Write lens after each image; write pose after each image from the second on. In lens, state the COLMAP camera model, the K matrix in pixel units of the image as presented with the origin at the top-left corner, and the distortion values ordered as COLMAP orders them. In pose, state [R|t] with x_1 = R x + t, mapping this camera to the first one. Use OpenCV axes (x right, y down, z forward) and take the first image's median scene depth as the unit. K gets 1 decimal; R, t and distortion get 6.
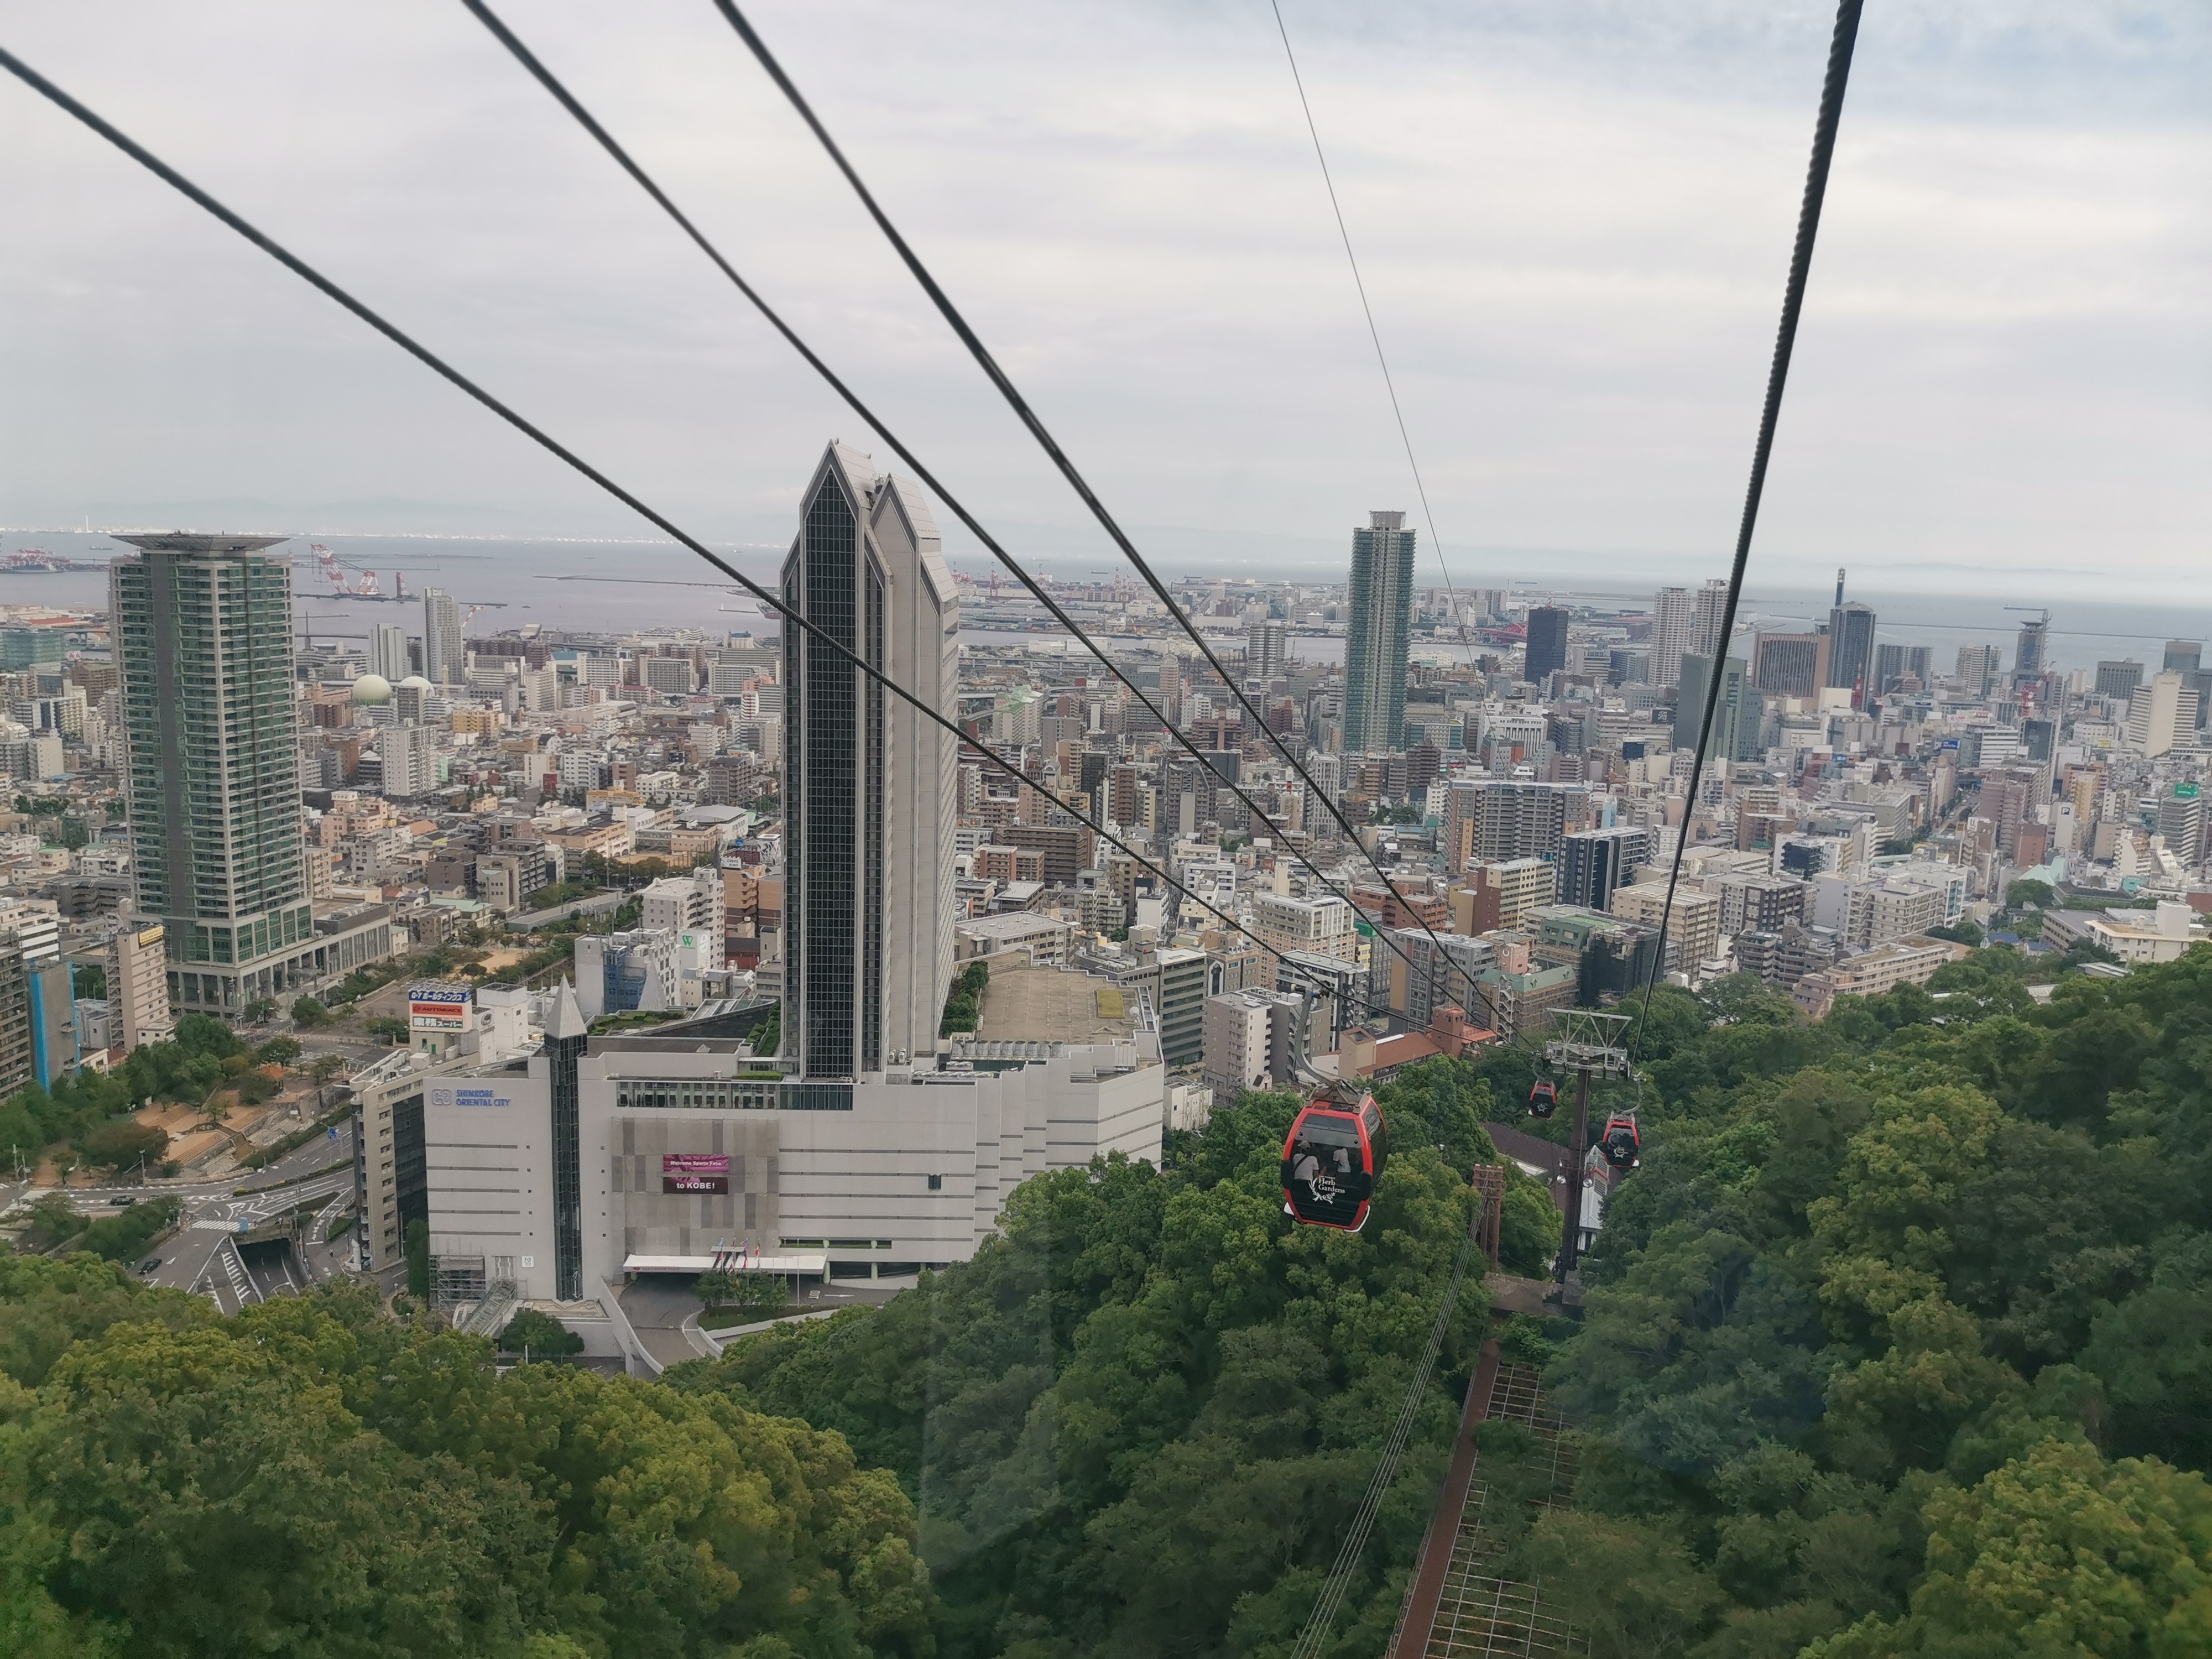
lens RADIAL K [[1657.3, 0, 1102.8], [0, 1657.3, 800.7], [0, 0, 1]] dist [0.012154, -0.091032]
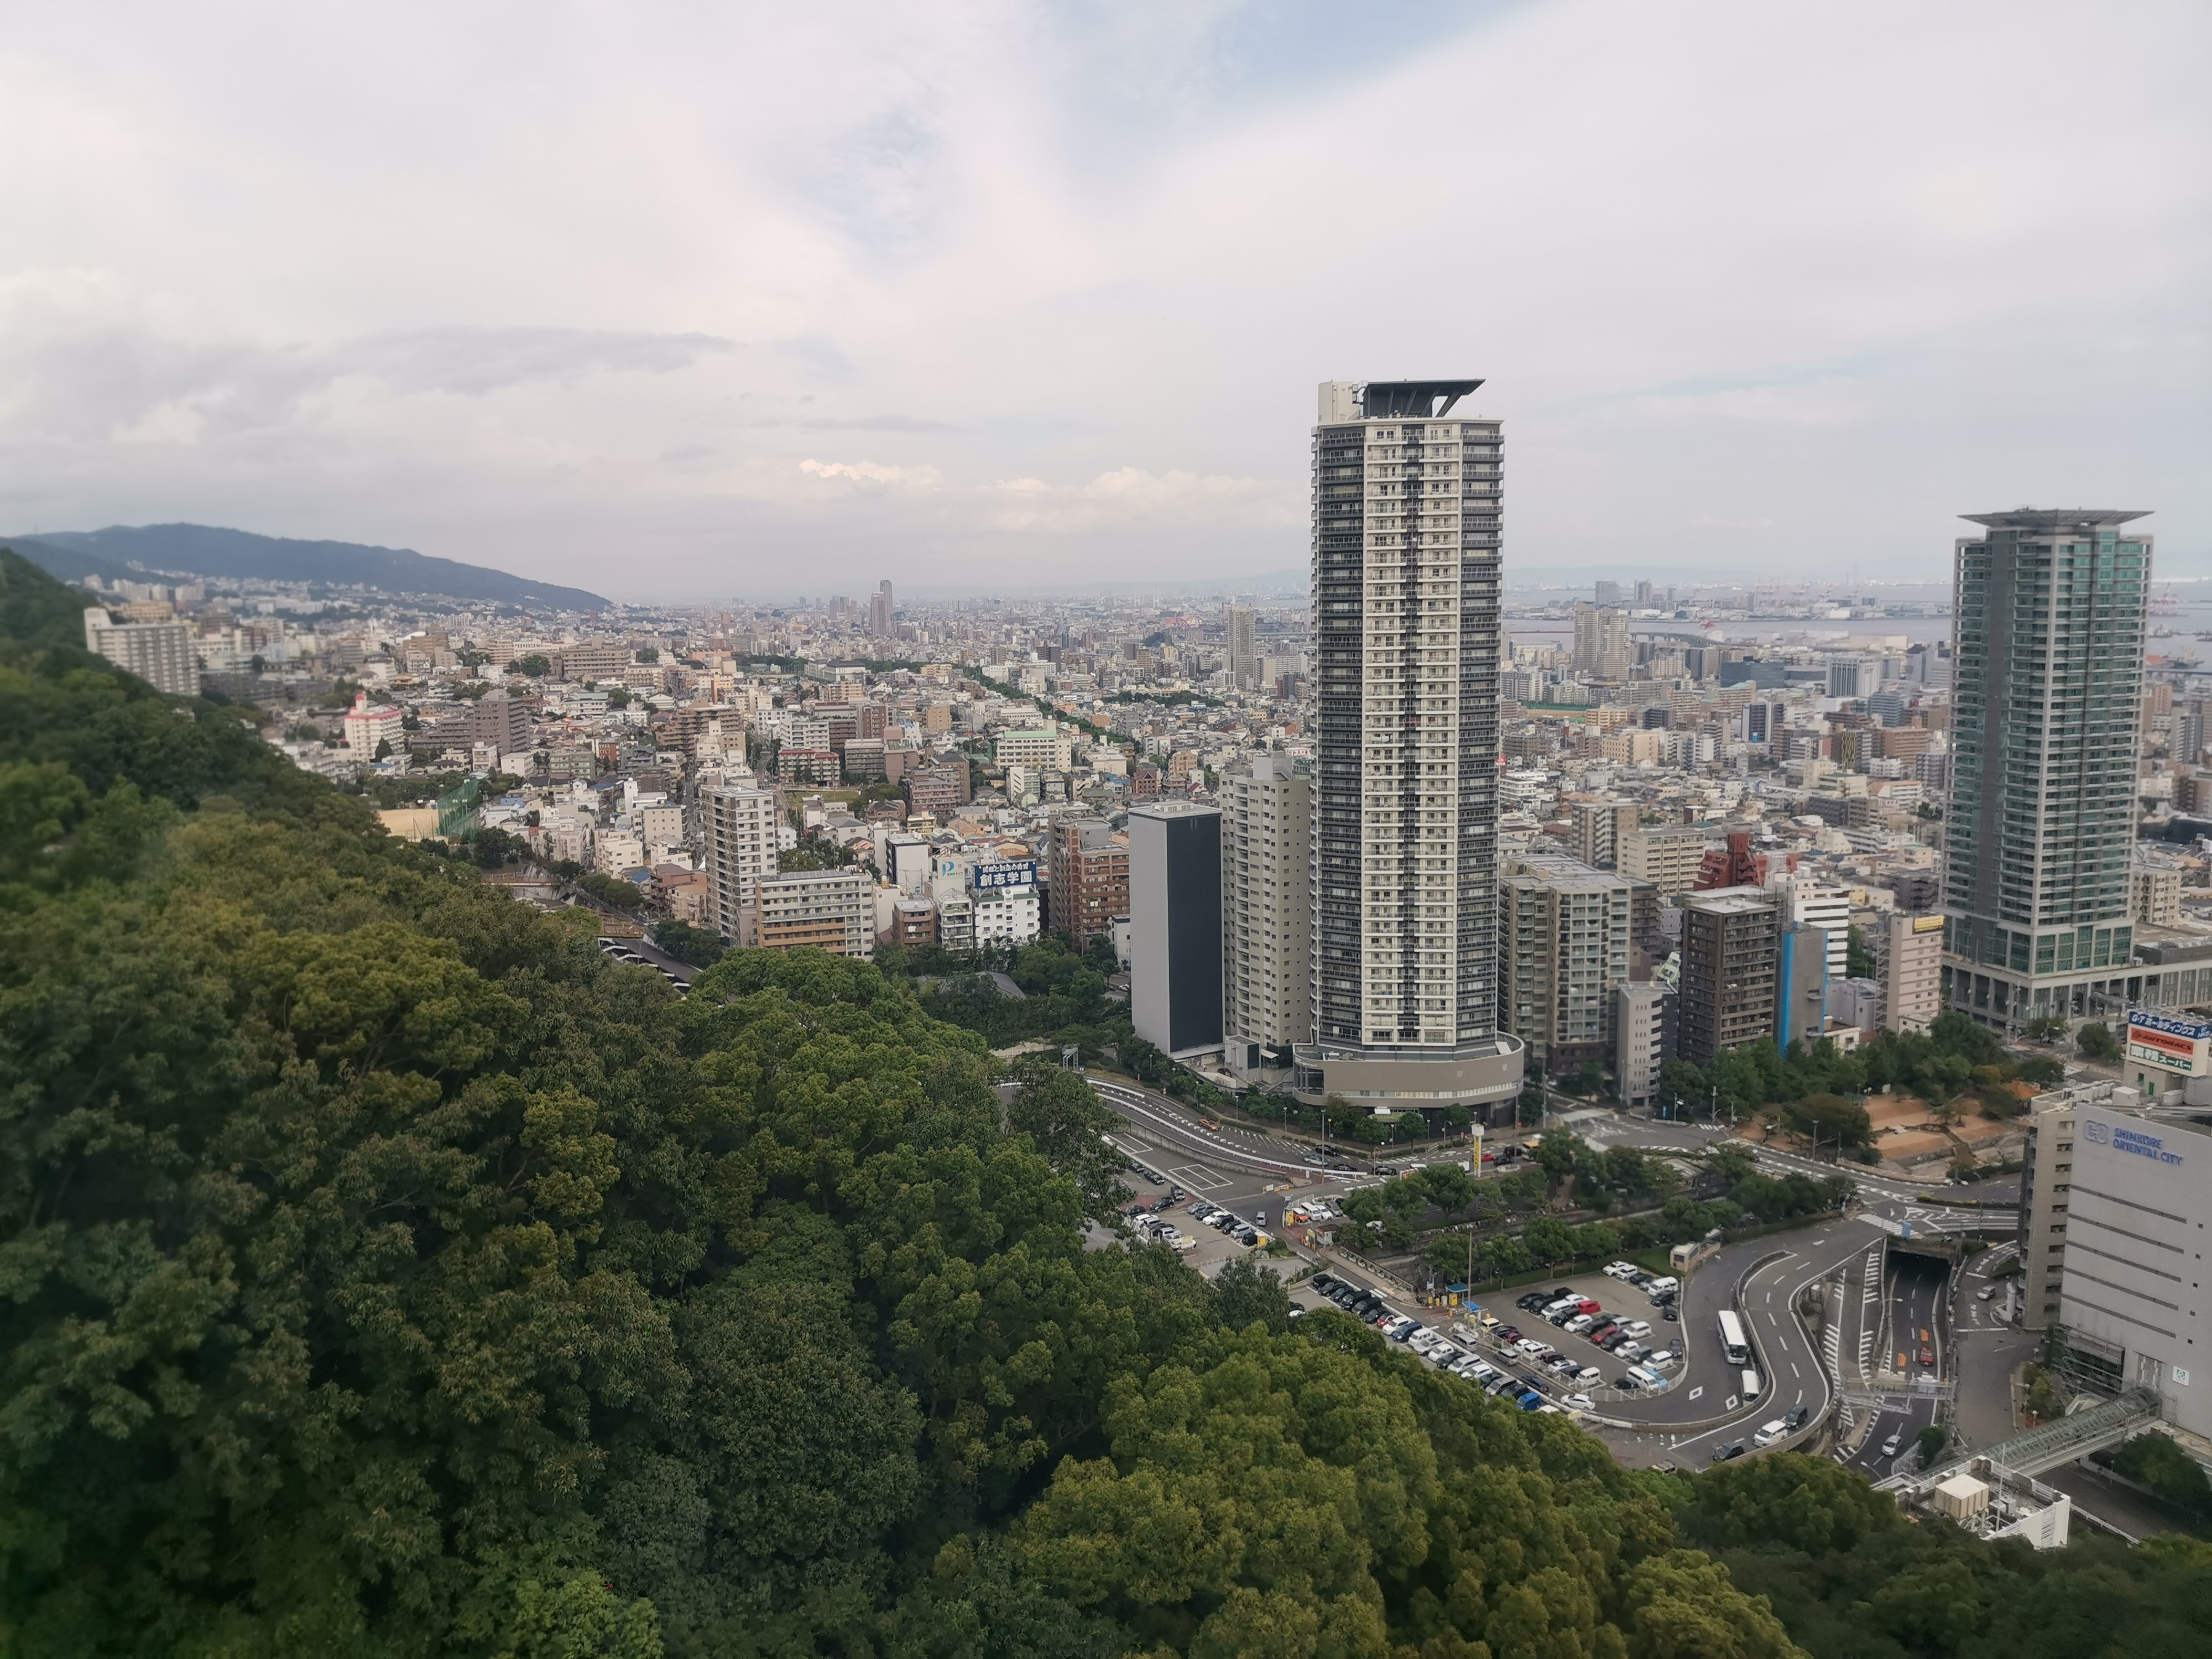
lens RADIAL K [[1657.3, 0, 1119.9], [0, 1657.3, 808.2], [0, 0, 1]] dist [0.012154, -0.091032]
pose [[0.466089, 0.084540, -0.880690, 0.033645], [-0.106777, 0.993523, 0.038862, 0.024529], [0.878271, 0.075924, 0.472097, 0.114822]]
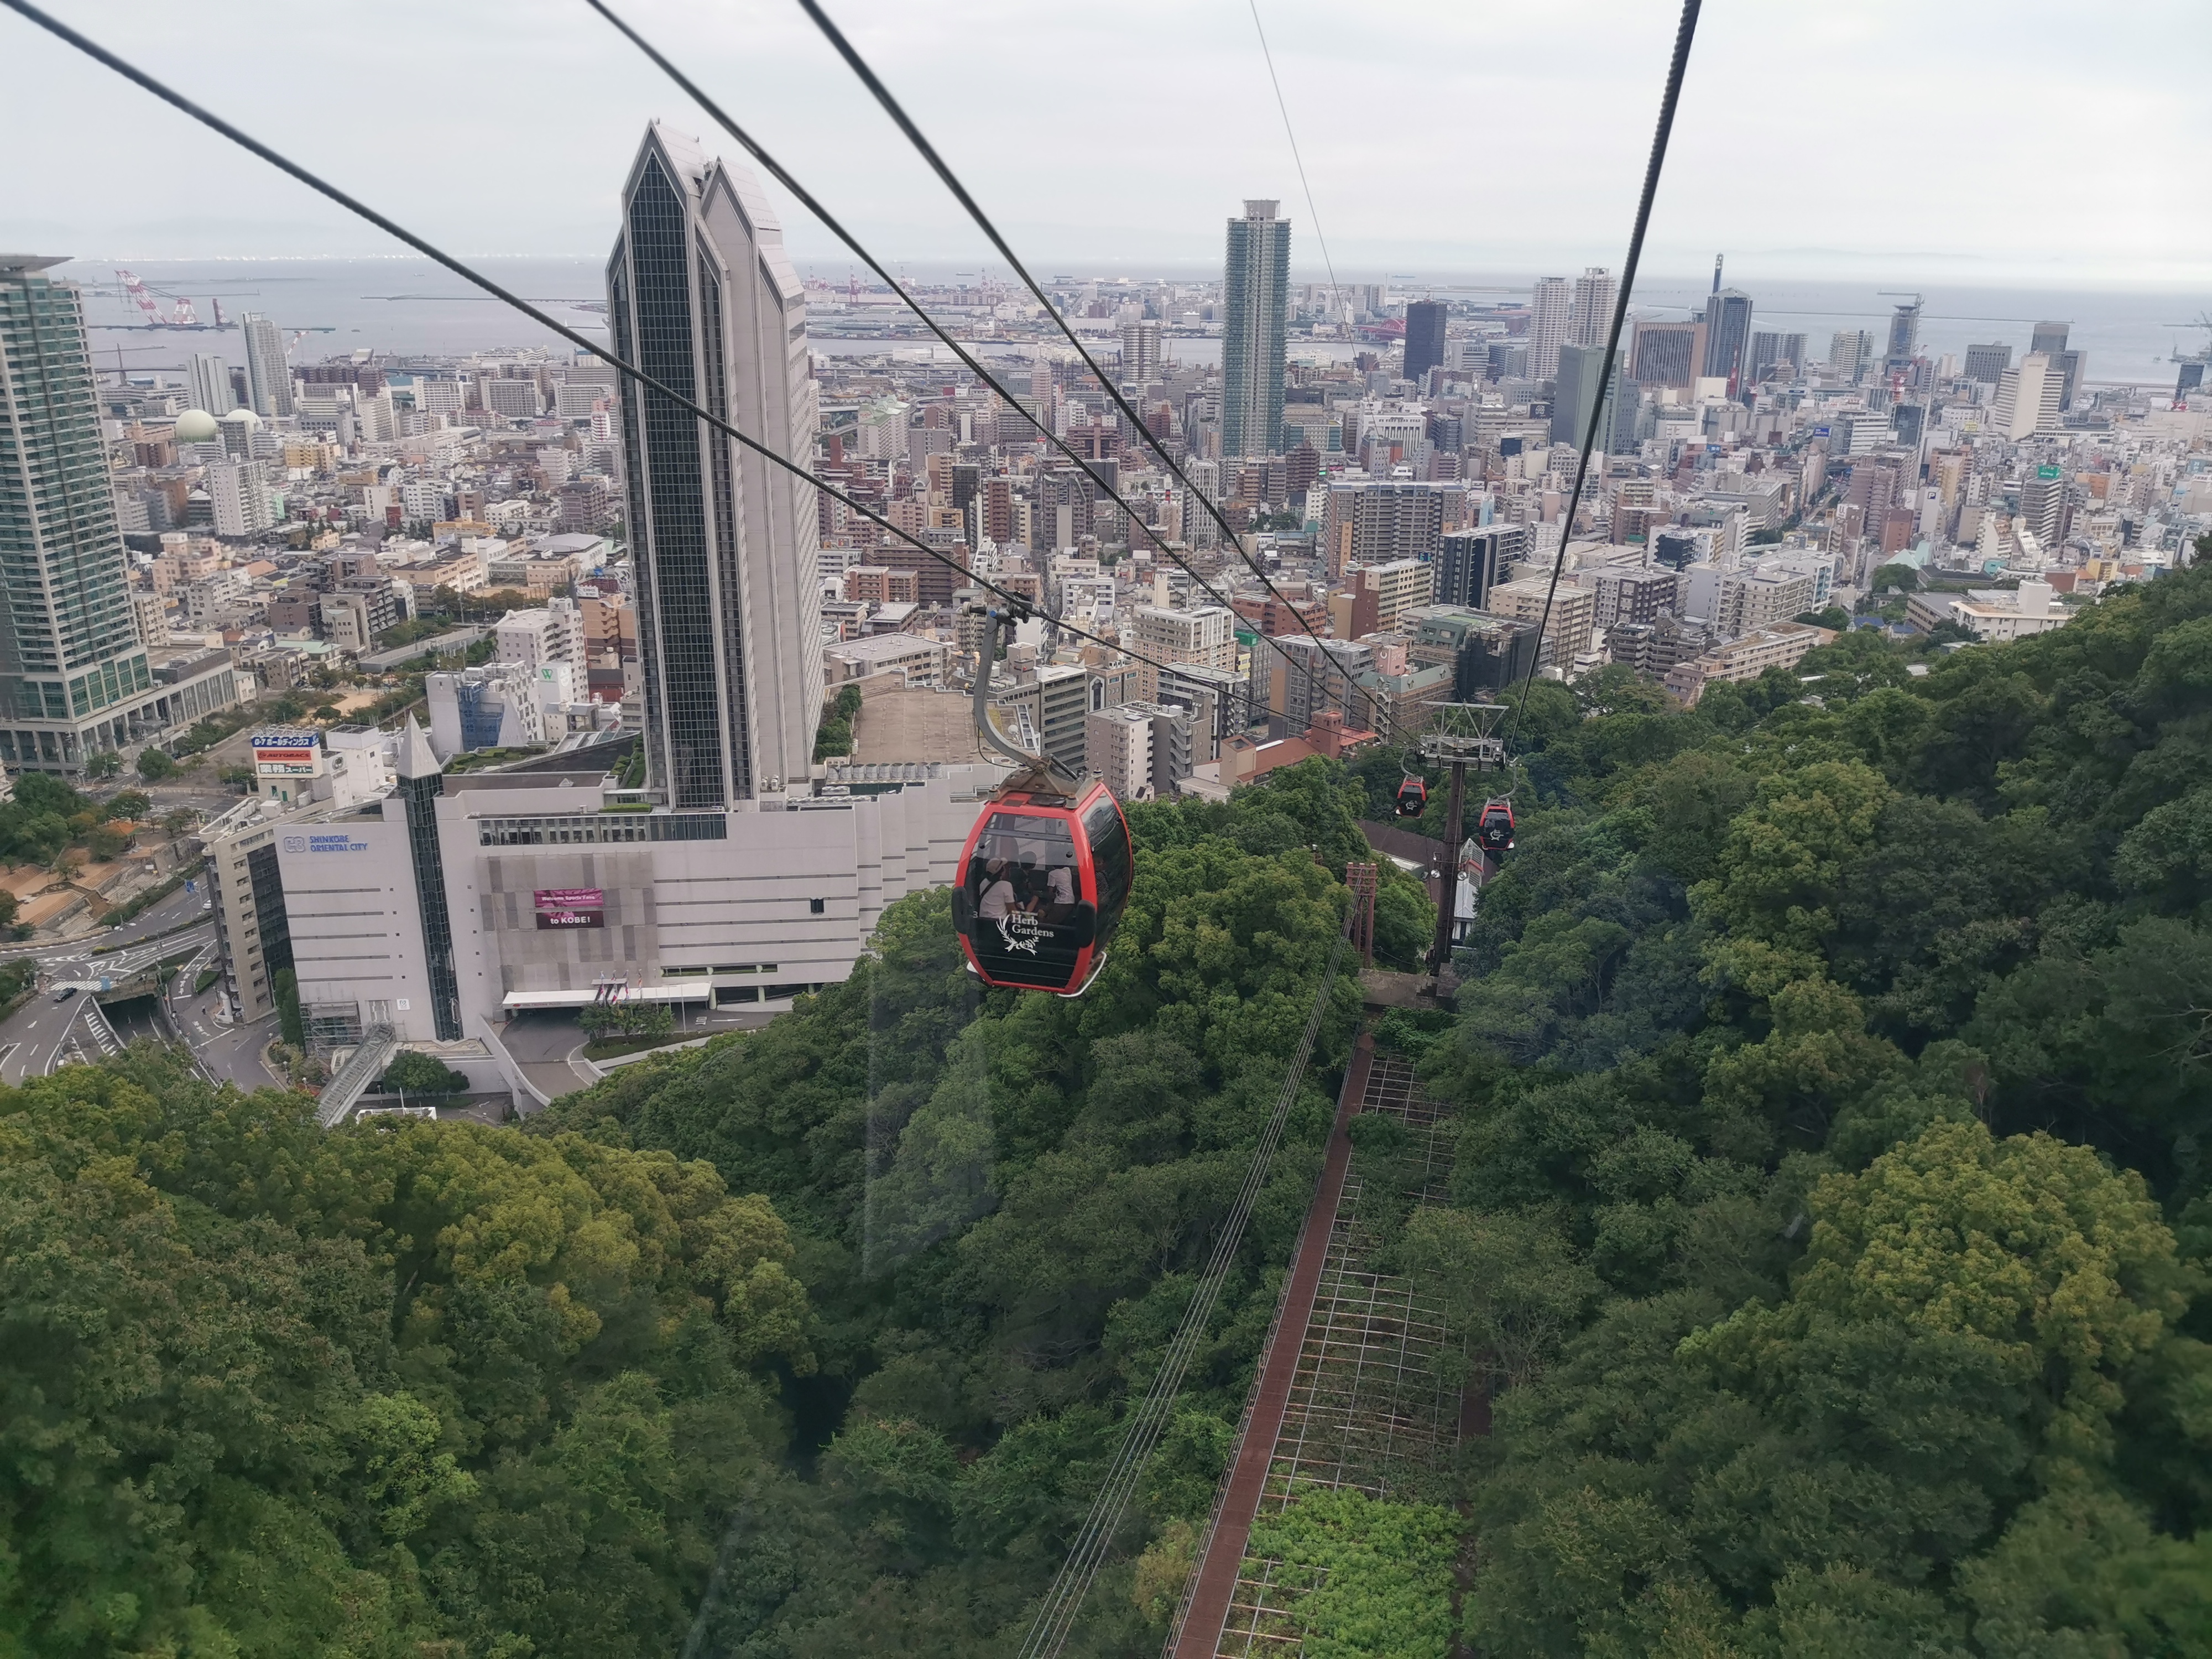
lens RADIAL K [[1657.3, 0, 1102.7], [0, 1657.3, 819.0], [0, 0, 1]] dist [0.012154, -0.091032]
pose [[0.996833, -0.044713, 0.065760, 0.003864], [0.032161, 0.982984, 0.180853, 0.003038], [-0.072727, -0.178166, 0.981309, 0.013317]]
